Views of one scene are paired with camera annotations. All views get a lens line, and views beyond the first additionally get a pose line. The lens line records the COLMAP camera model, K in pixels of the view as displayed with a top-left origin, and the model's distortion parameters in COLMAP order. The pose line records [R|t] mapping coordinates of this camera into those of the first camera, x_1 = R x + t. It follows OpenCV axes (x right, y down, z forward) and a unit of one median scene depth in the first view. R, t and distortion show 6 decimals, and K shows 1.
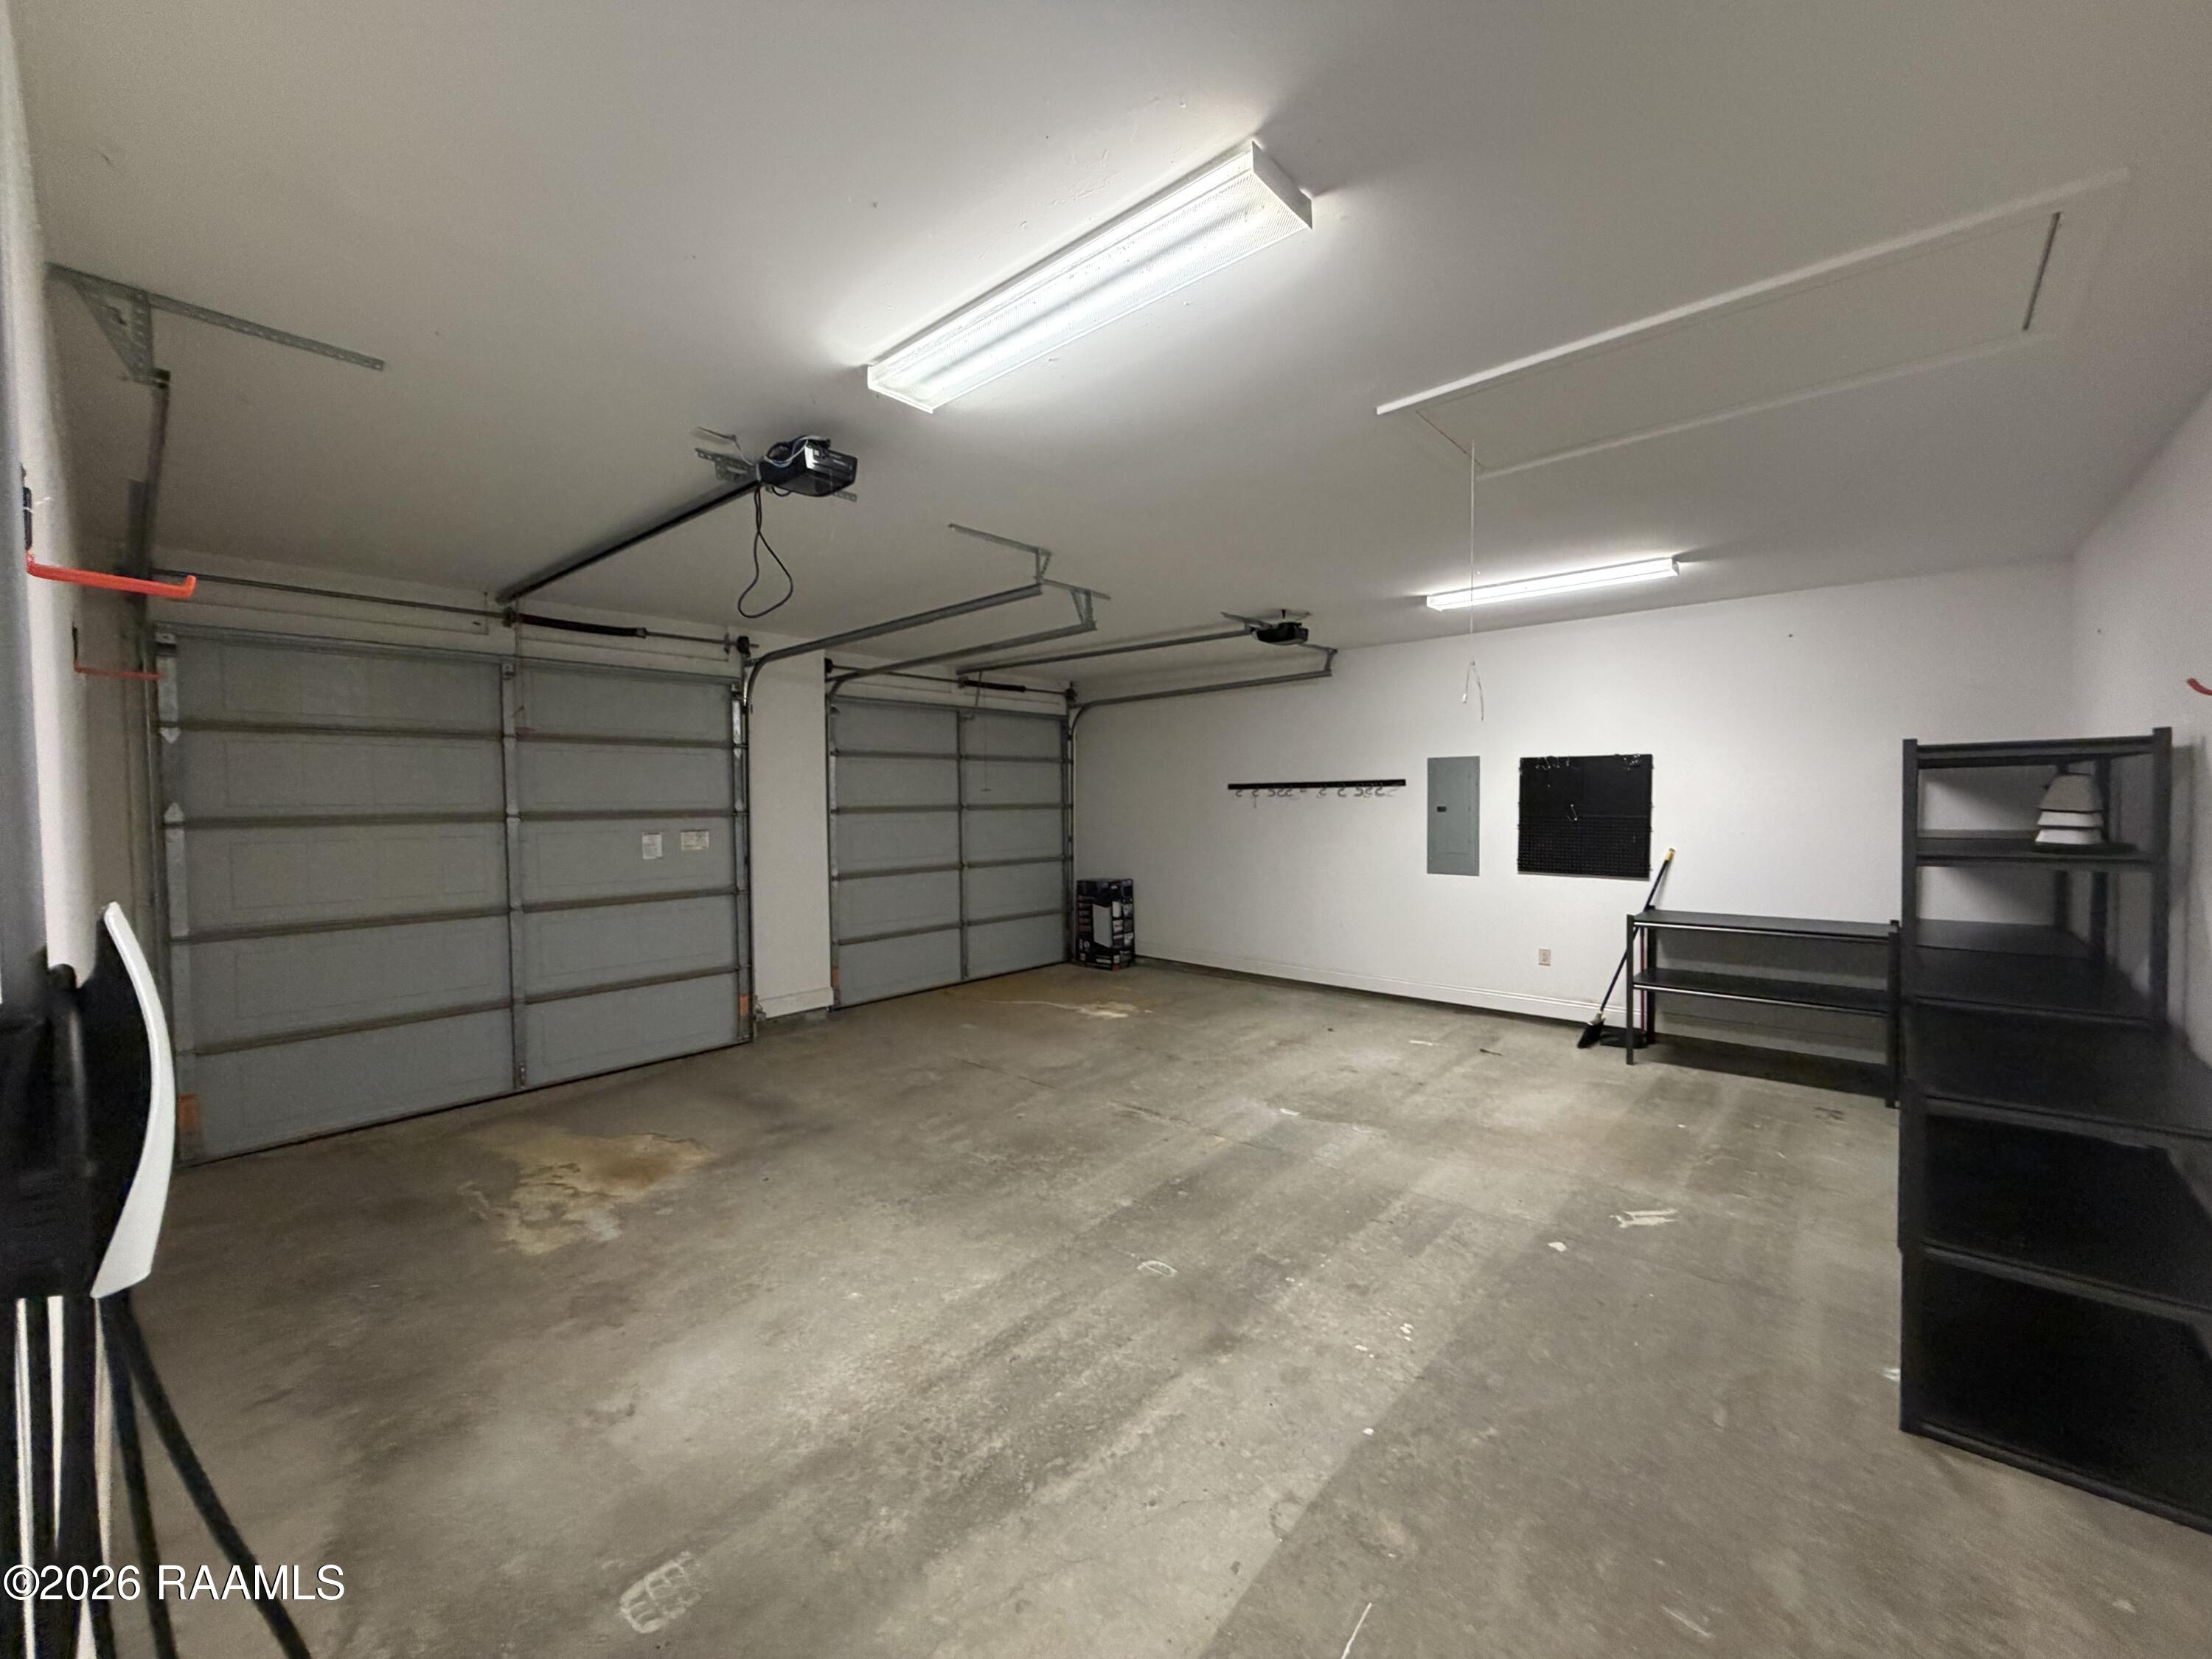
lens RADIAL K [[879.9, 0, 1094.9], [0, 879.9, 834.1], [0, 0, 1]] dist [-0.002256, 0.001185]
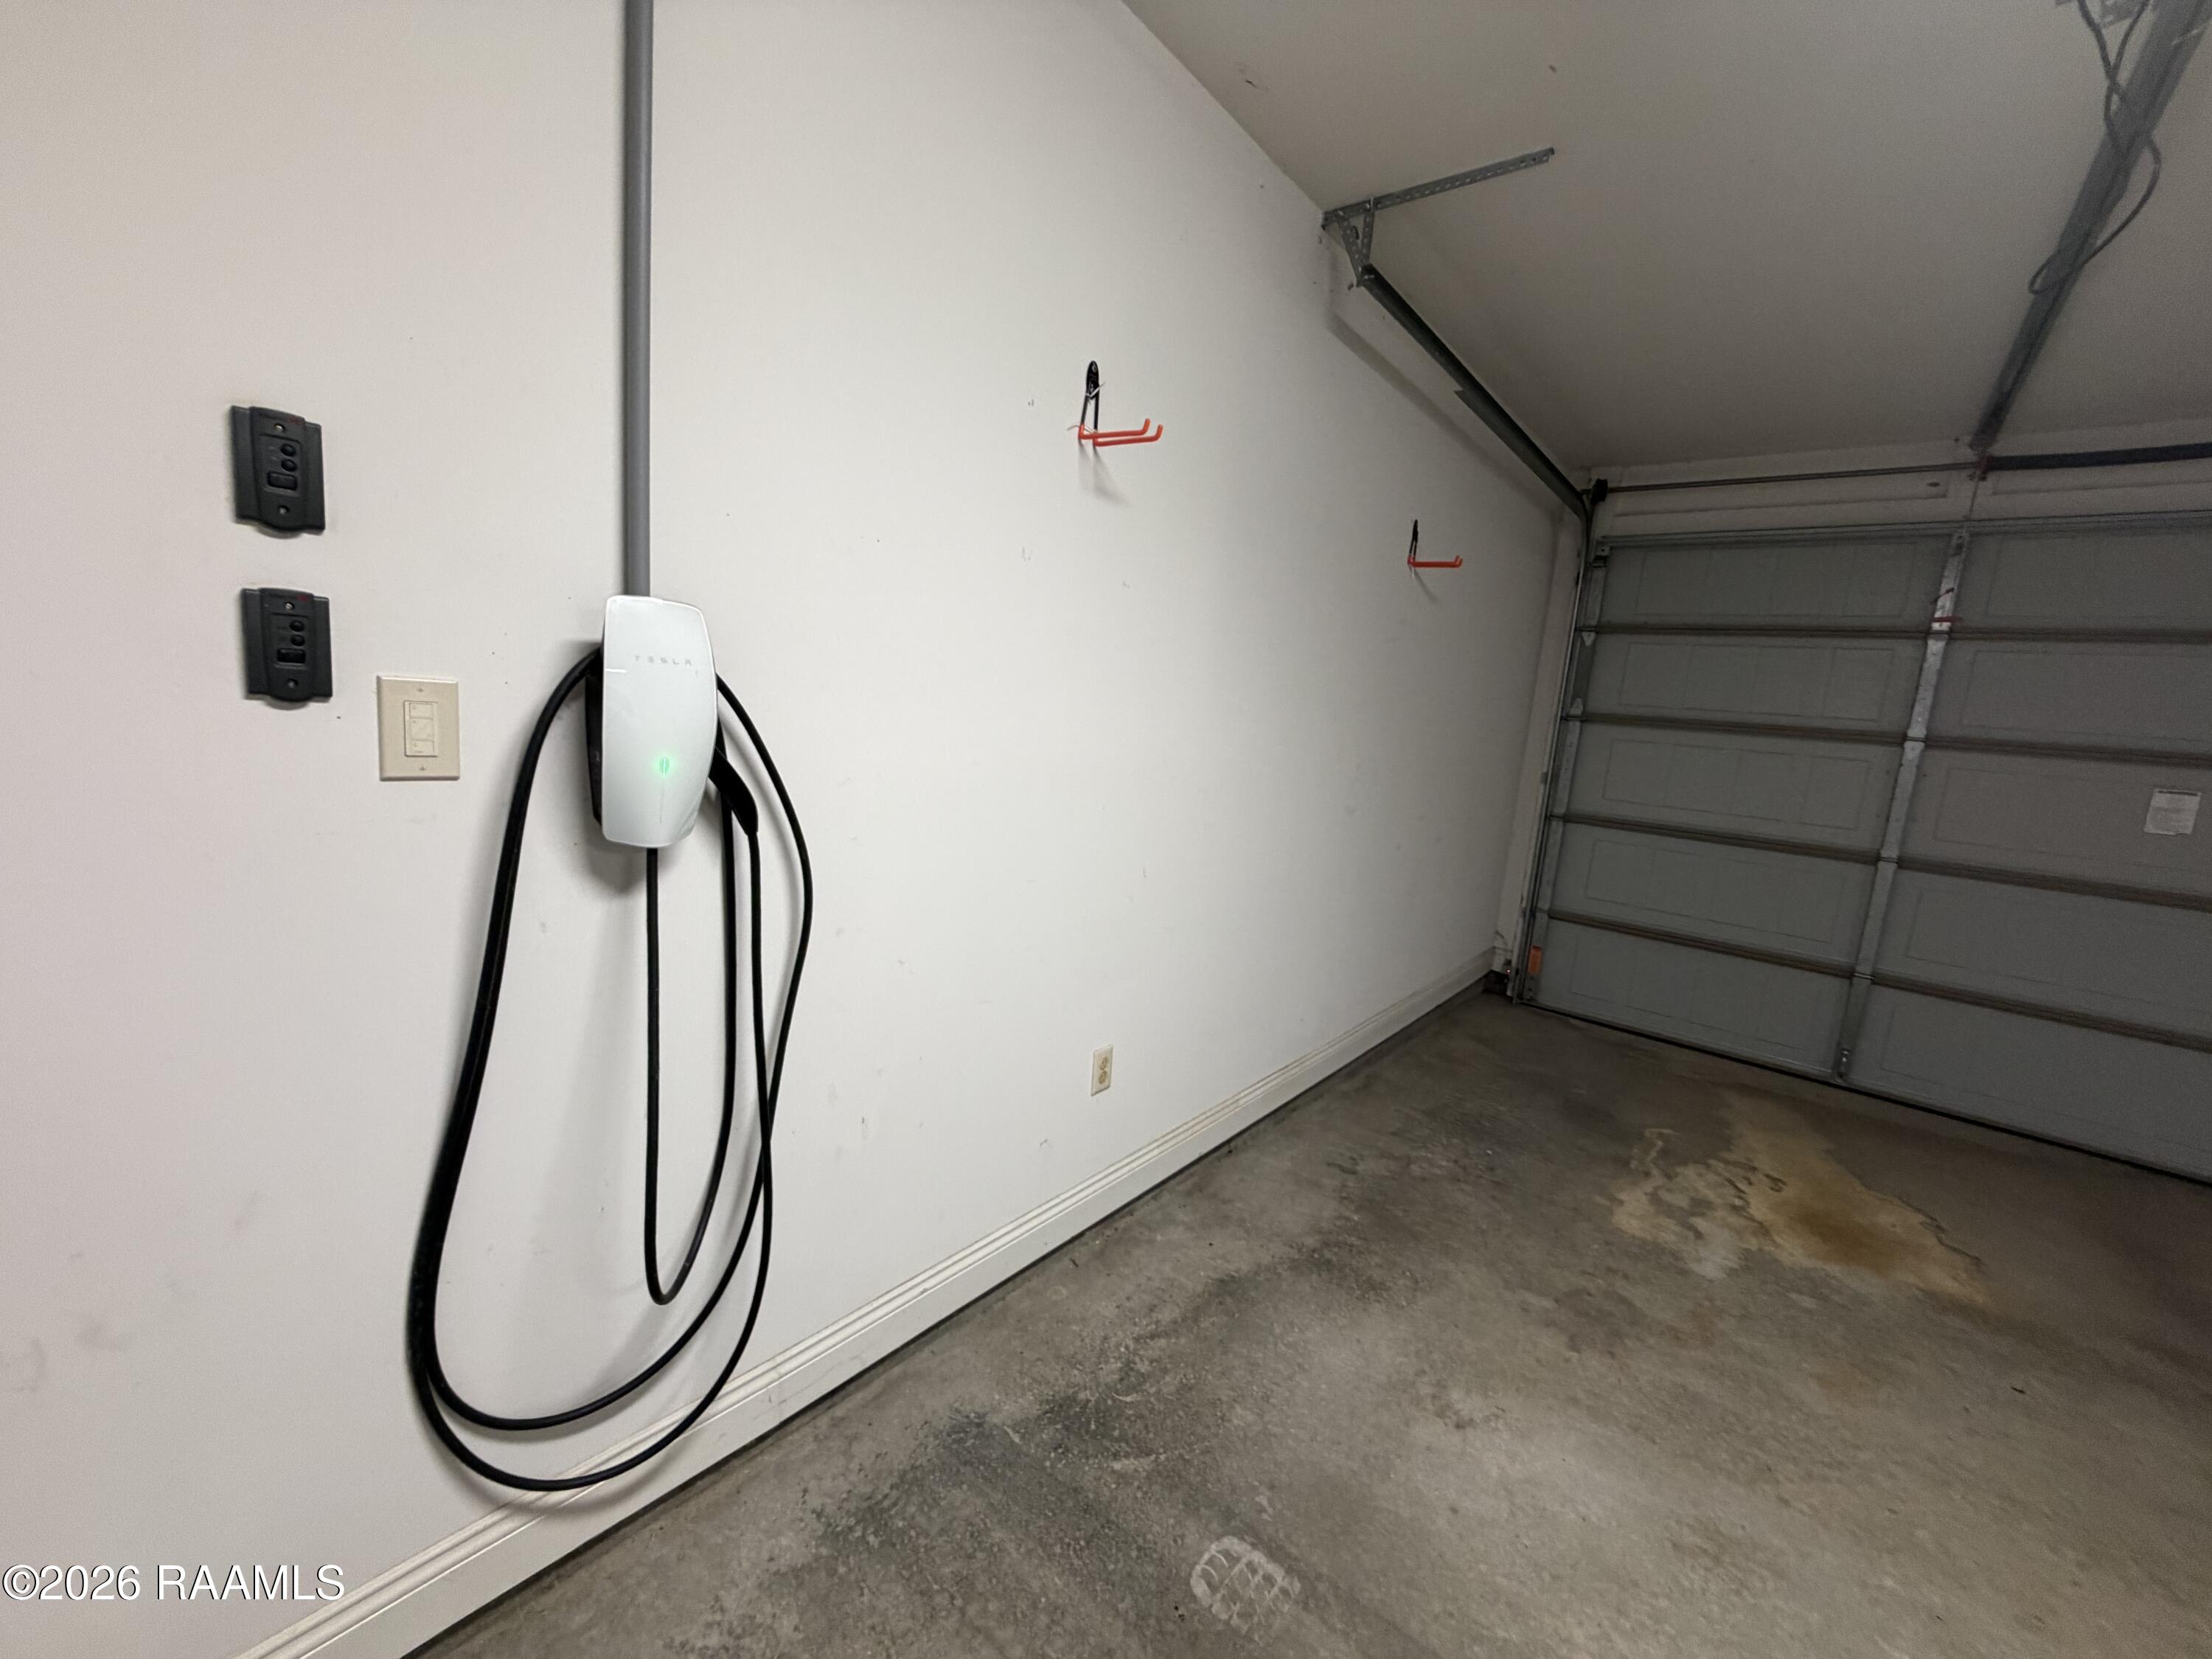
lens RADIAL K [[879.9, 0, 1097.3], [0, 879.9, 831.6], [0, 0, 1]] dist [-0.002256, 0.001185]
pose [[0.037222, 0.166529, -0.985334, 0.100562], [-0.122165, 0.979380, 0.160908, 0.030411], [0.991812, 0.114383, 0.056798, 0.376115]]
